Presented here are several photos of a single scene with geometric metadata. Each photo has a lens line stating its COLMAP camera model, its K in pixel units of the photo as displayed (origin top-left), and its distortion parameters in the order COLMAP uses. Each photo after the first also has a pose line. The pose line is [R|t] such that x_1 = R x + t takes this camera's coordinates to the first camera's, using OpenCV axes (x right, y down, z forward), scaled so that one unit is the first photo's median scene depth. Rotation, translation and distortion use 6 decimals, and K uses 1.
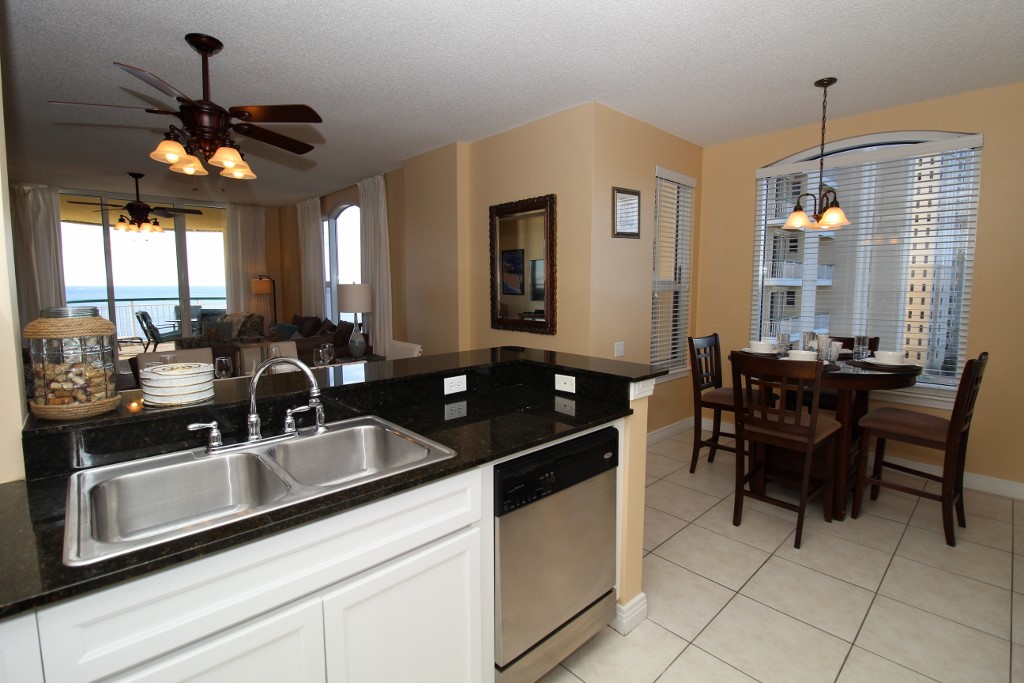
lens RADIAL K [[475.4, 0, 509.3], [0, 475.4, 330.7], [0, 0, 1]] dist [-0.000199, -0.011107]
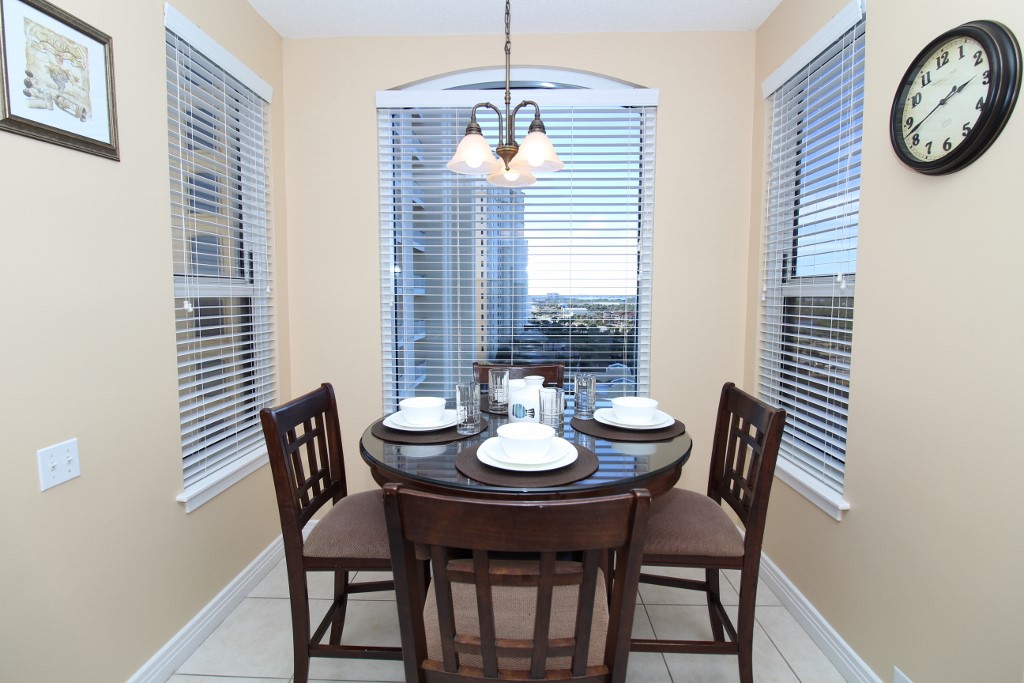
lens RADIAL K [[475.4, 0, 508.0], [0, 475.4, 332.7], [0, 0, 1]] dist [-0.000199, -0.011107]
pose [[0.708124, -0.051329, 0.704220, 0.233190], [0.061429, 0.998051, 0.010976, -0.041439], [-0.703411, 0.035488, 0.709897, 0.538824]]
